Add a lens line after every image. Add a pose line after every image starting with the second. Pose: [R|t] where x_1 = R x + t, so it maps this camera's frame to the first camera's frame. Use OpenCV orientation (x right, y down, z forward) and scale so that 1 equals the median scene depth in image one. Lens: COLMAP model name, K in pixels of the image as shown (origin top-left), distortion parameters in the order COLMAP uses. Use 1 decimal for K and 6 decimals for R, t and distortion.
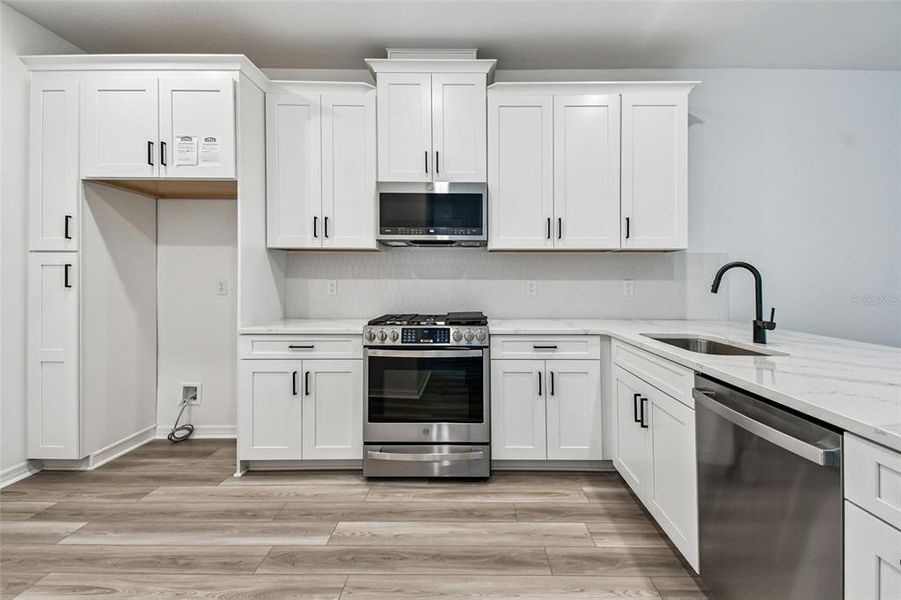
lens RADIAL K [[411.7, 0, 454.3], [0, 411.7, 280.4], [0, 0, 1]] dist [0.013047, -0.000139]
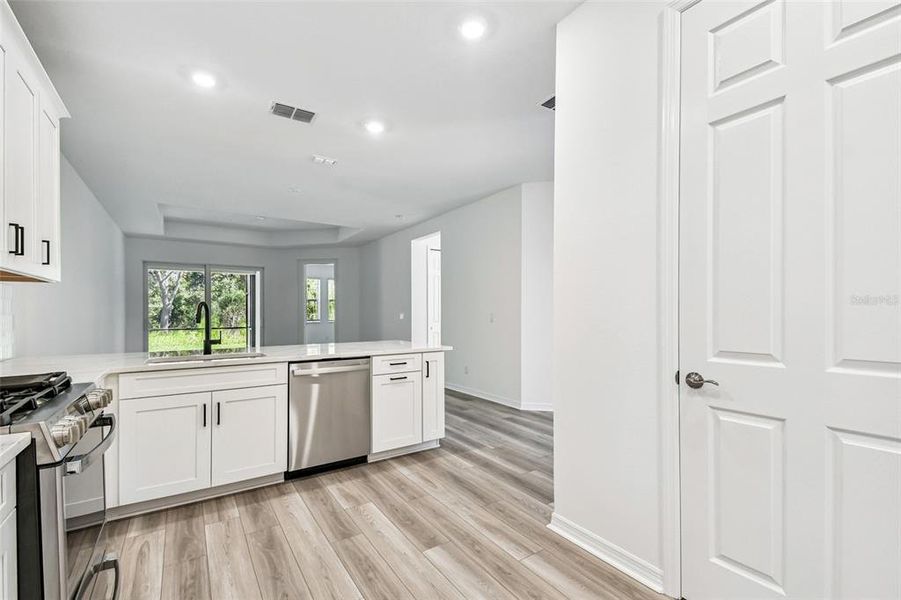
lens RADIAL K [[395.1, 0, 452.0], [0, 395.1, 313.6], [0, 0, 1]] dist [0.034241, -0.000228]
pose [[-0.575989, -0.003189, 0.817451, -0.810249], [0.003031, 0.999977, 0.006036, -0.006458], [-0.817452, 0.005955, -0.575966, 0.876868]]
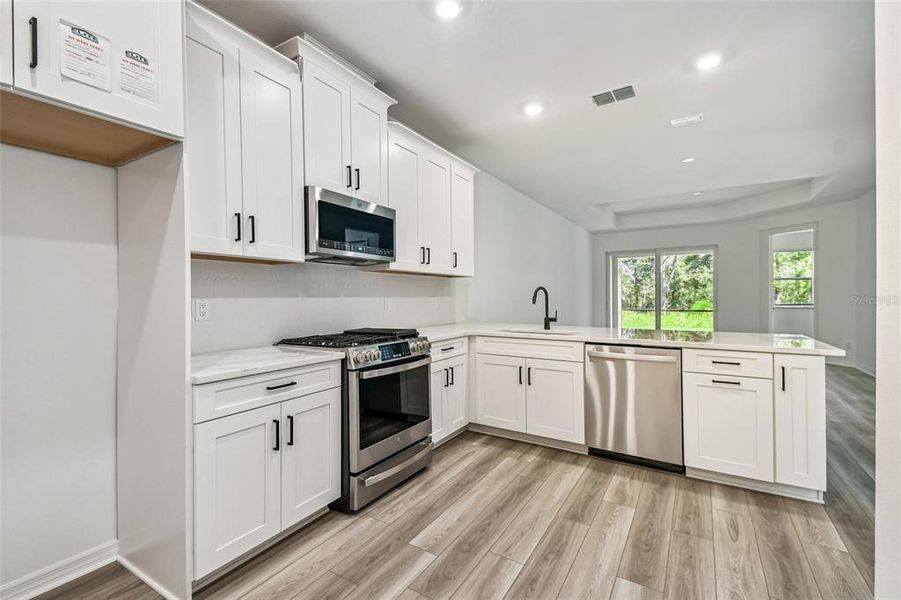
lens RADIAL K [[401.8, 0, 450.5], [0, 401.8, 300.0], [0, 0, 1]] dist [0.015668, -0.014910]
pose [[0.516365, -0.012378, 0.856279, -0.852651], [0.007071, 0.999923, 0.010190, -0.004669], [-0.856340, 0.000793, 0.516412, 0.340505]]
